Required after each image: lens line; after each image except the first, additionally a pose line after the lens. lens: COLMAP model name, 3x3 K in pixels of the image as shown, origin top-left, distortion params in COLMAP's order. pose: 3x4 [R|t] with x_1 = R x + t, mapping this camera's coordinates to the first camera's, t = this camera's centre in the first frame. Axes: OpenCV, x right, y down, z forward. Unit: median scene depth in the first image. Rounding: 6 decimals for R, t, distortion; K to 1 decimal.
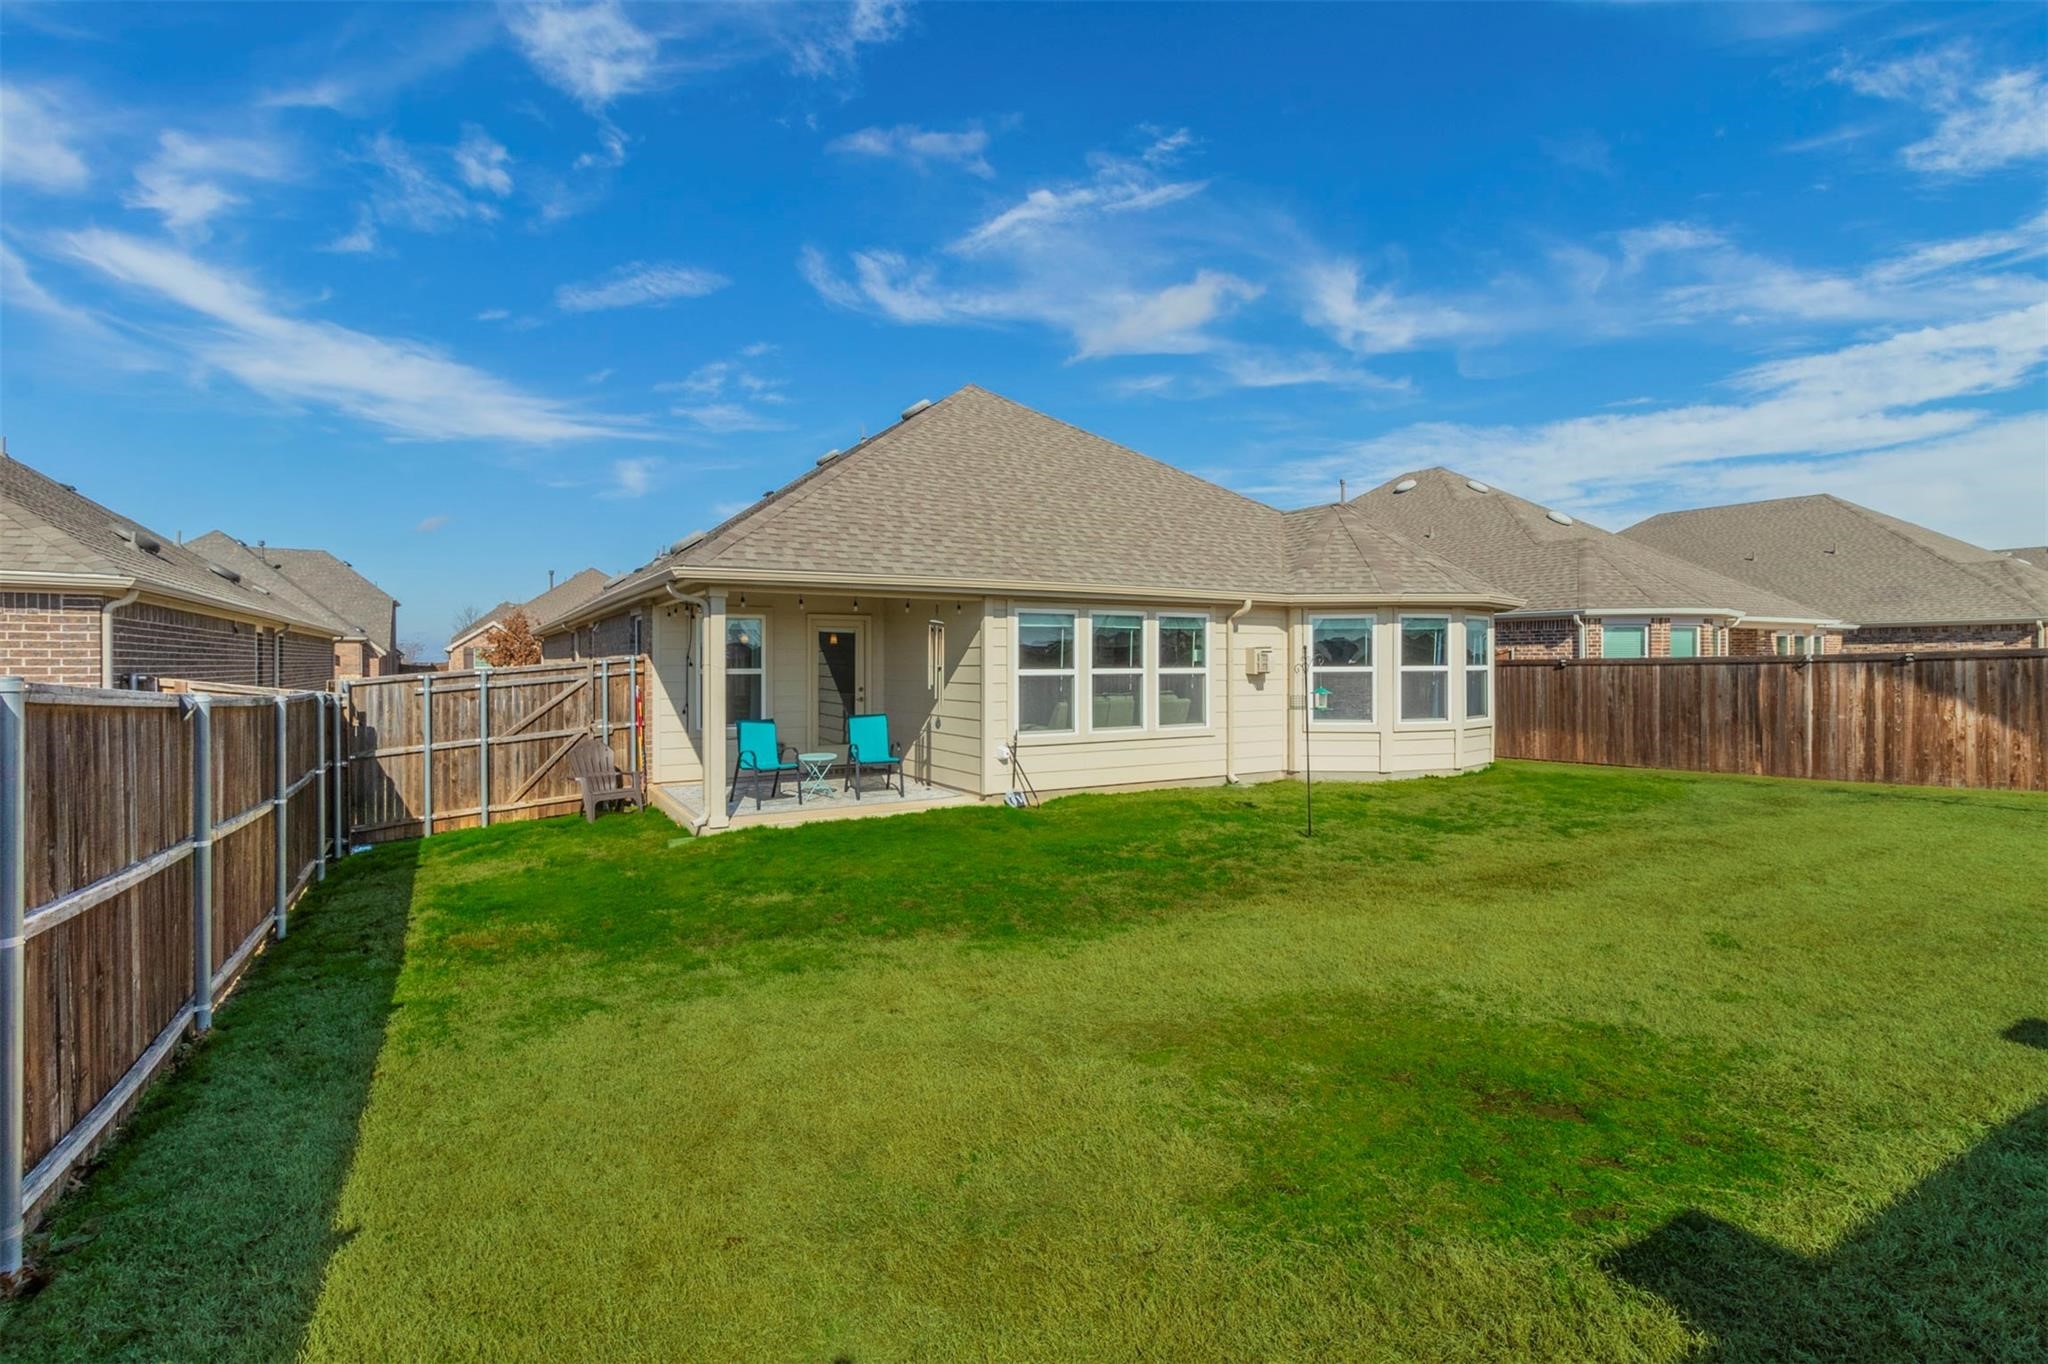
lens RADIAL K [[945.6, 0, 1018.3], [0, 945.6, 665.7], [0, 0, 1]] dist [-0.000585, -0.000273]
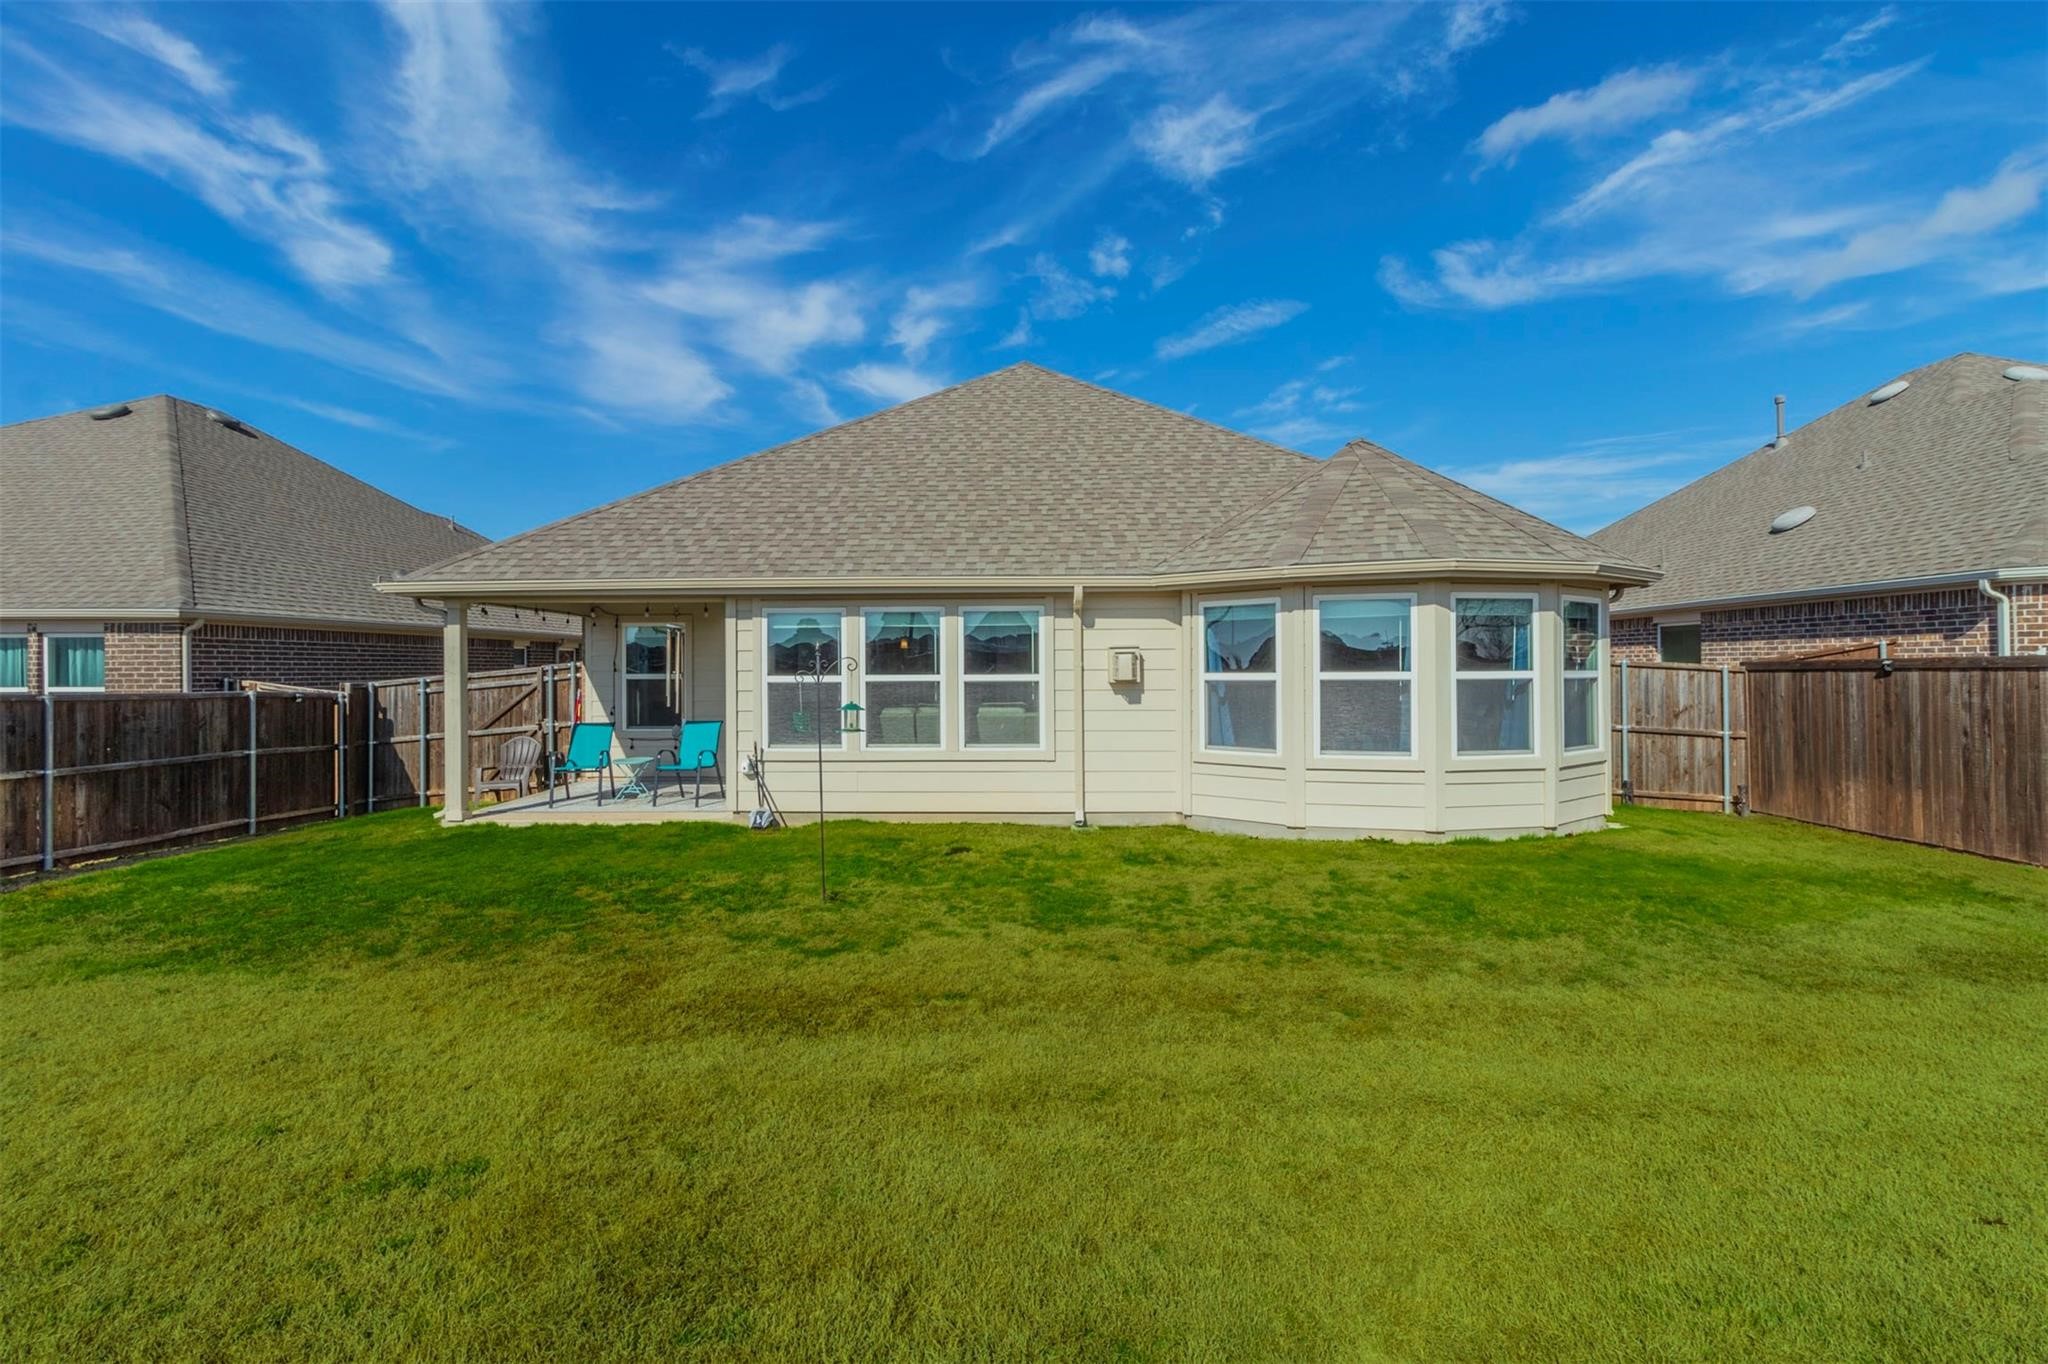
lens RADIAL K [[945.6, 0, 1018.3], [0, 945.6, 665.7], [0, 0, 1]] dist [-0.000585, -0.000273]
pose [[0.842522, -0.001952, -0.538658, 0.609141], [0.001165, 0.999998, -0.001800, -0.003486], [0.538660, 0.000889, 0.842523, 0.322834]]
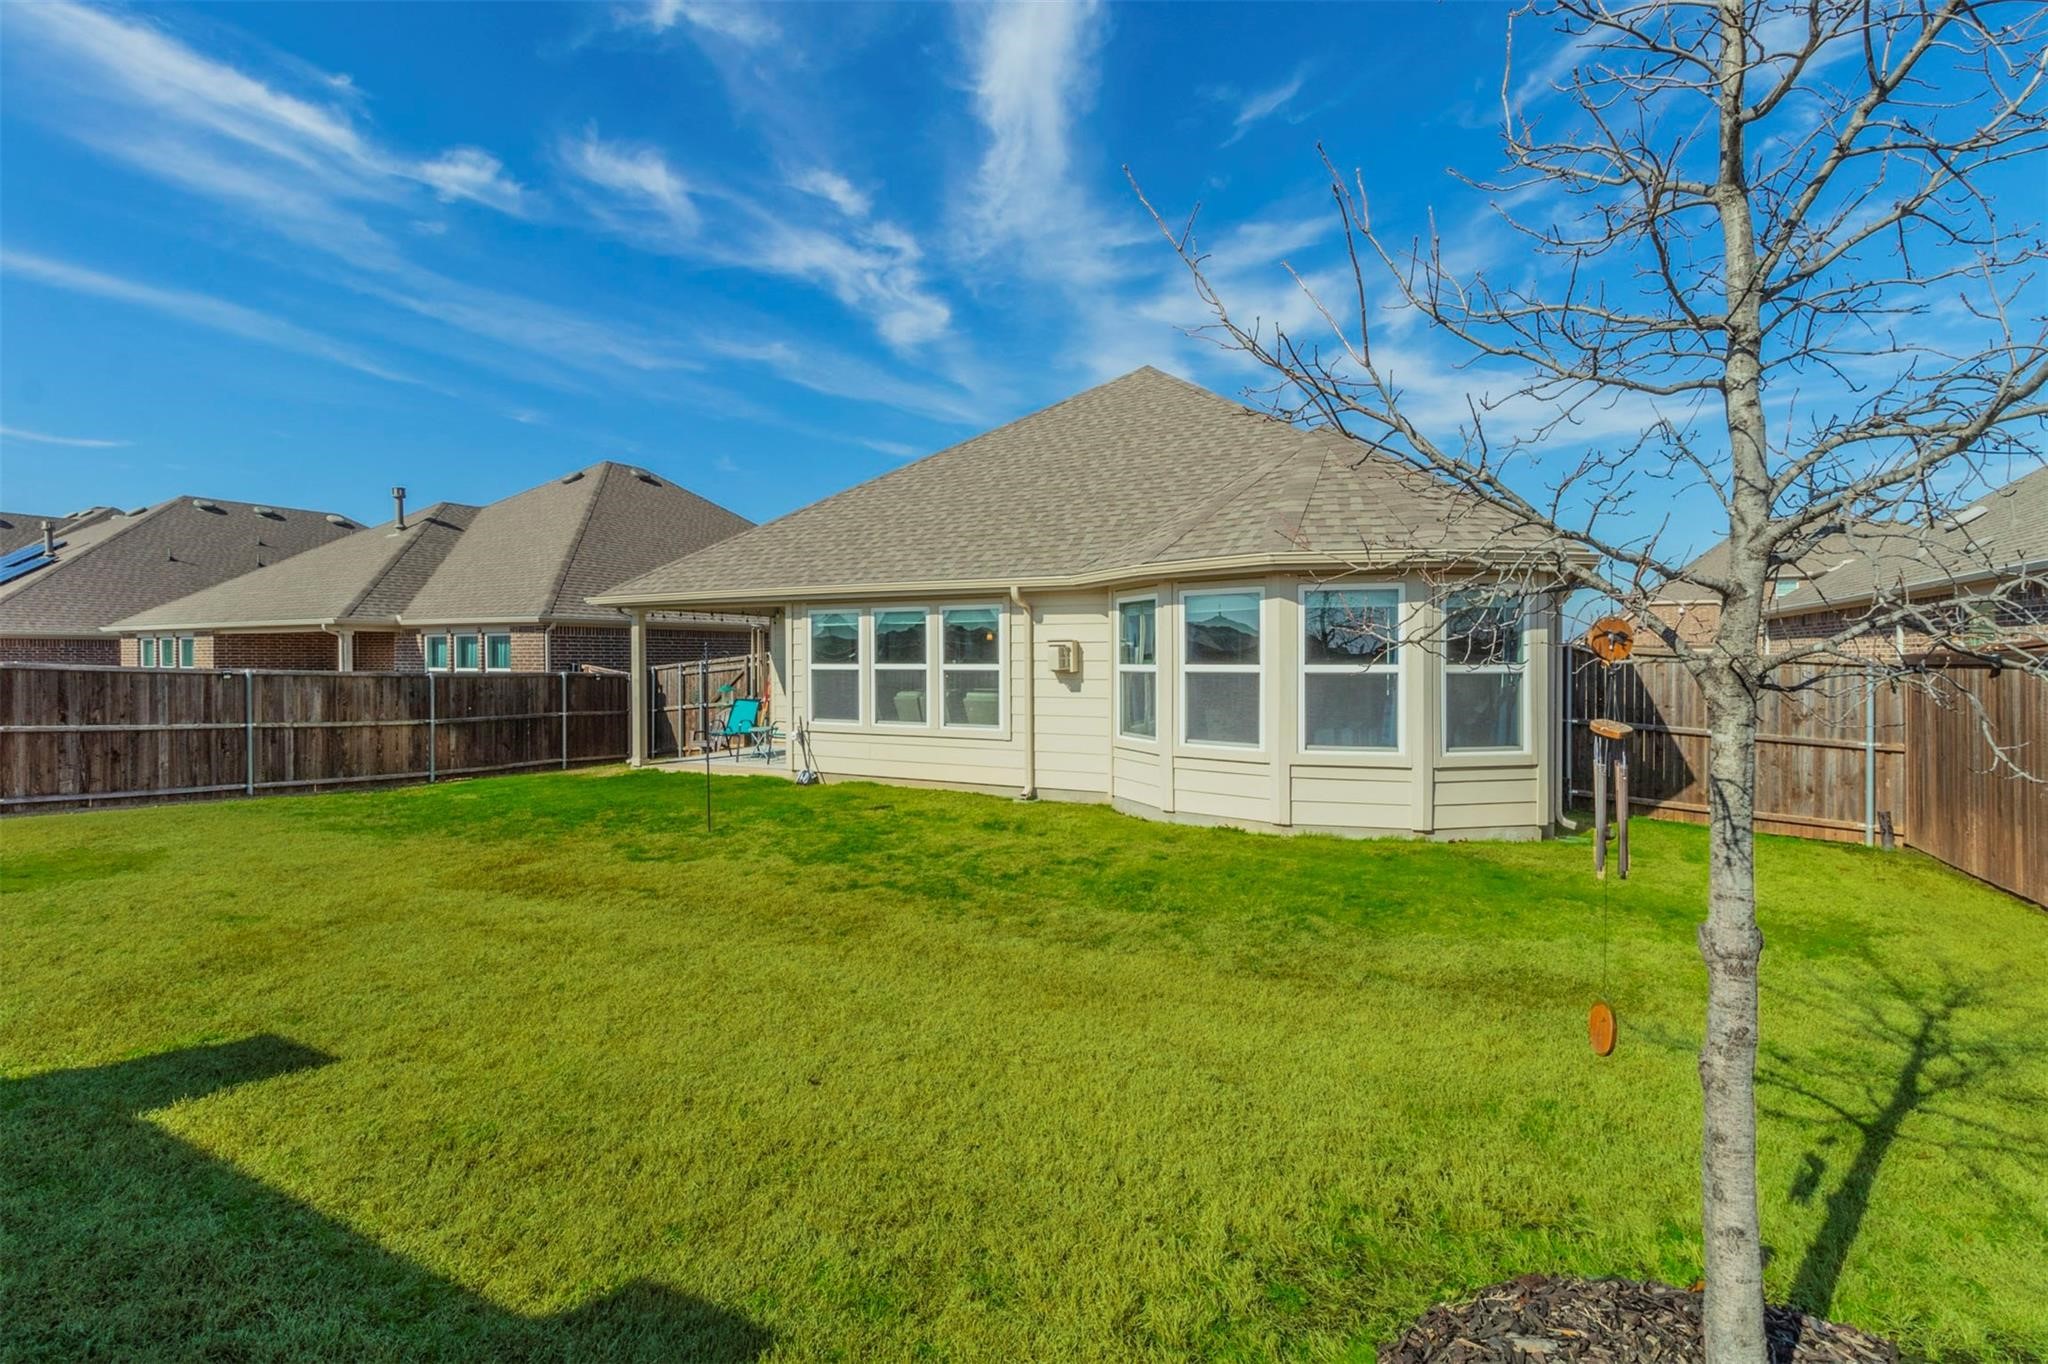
lens RADIAL K [[945.6, 0, 1018.3], [0, 945.6, 665.7], [0, 0, 1]] dist [-0.000585, -0.000273]
pose [[0.526244, 0.010578, -0.850268, 0.975311], [-0.001644, 0.999933, 0.011423, -0.006782], [0.850332, -0.004614, 0.526227, 0.538982]]
